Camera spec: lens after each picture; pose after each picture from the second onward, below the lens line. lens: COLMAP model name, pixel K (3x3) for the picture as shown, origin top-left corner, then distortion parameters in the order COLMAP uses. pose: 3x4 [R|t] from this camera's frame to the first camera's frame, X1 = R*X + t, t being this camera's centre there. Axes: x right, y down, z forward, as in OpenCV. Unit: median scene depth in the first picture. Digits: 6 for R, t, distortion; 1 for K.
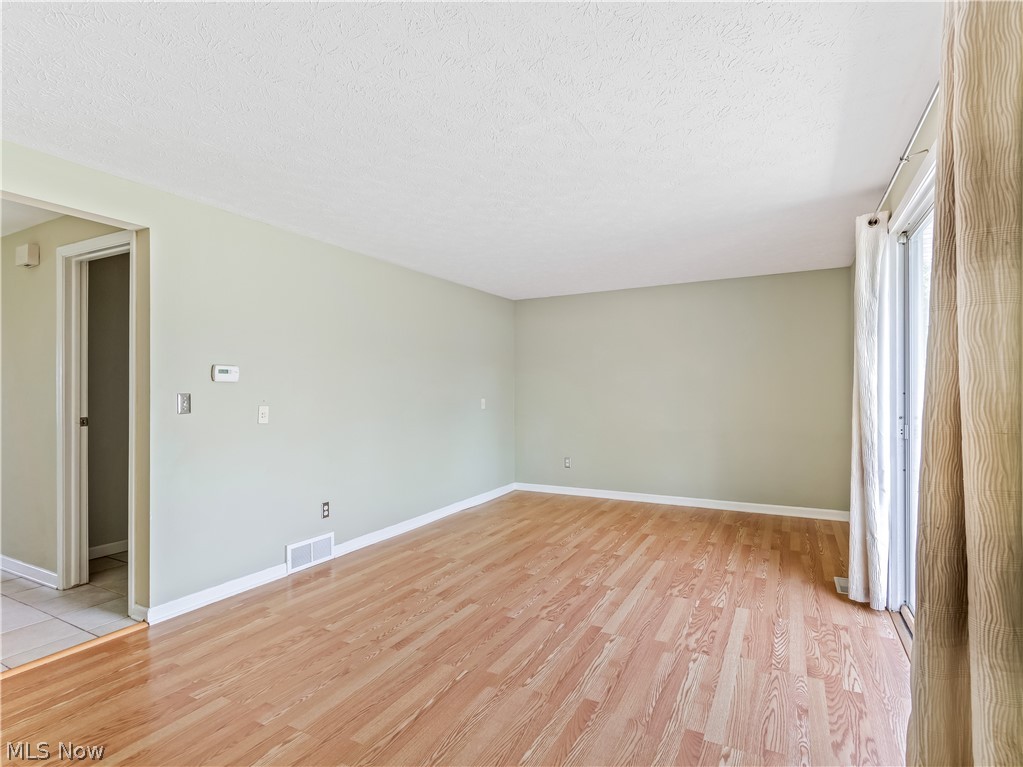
lens RADIAL K [[513.1, 0, 509.8], [0, 513.1, 387.3], [0, 0, 1]] dist [0.008479, -0.002138]
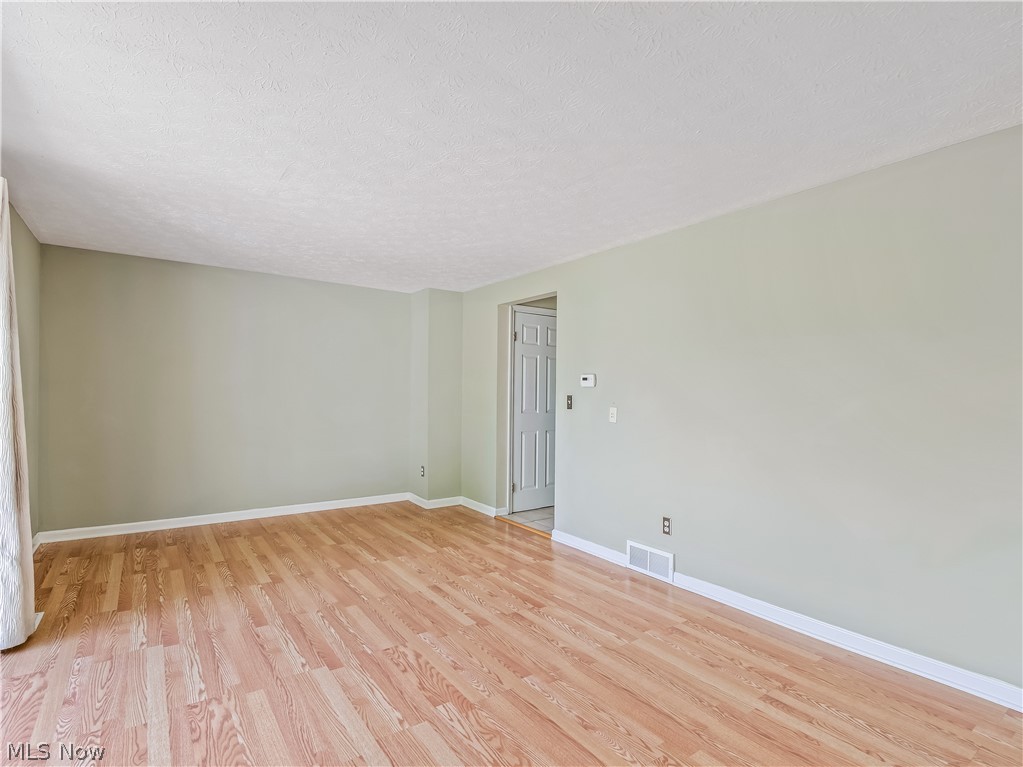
lens RADIAL K [[513.1, 0, 523.2], [0, 513.1, 389.6], [0, 0, 1]] dist [0.008479, -0.002138]
pose [[-0.423602, -0.008204, -0.905811, 0.716154], [-0.004318, 0.999966, -0.007037, 0.006562], [0.905838, 0.000930, -0.423623, 1.439338]]
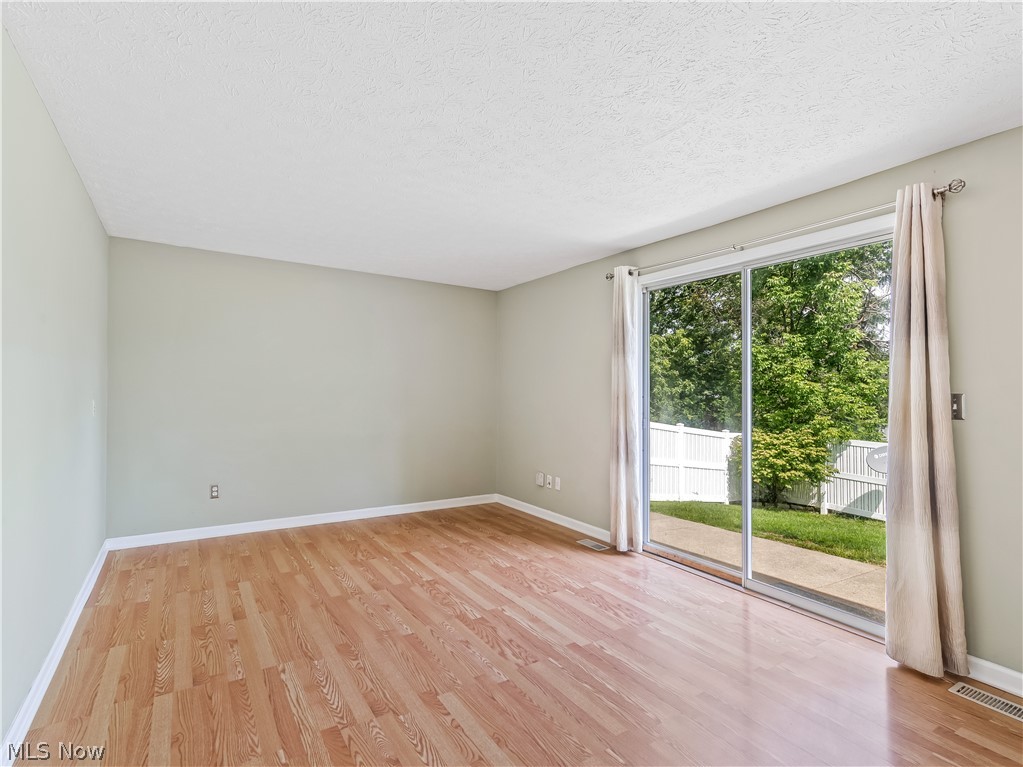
lens RADIAL K [[513.1, 0, 520.8], [0, 513.1, 372.2], [0, 0, 1]] dist [0.008479, -0.002138]
pose [[0.470244, 0.050073, 0.881115, -0.664850], [-0.024399, 0.998745, -0.043737, -0.003570], [-0.882199, -0.000931, 0.470876, 0.547598]]
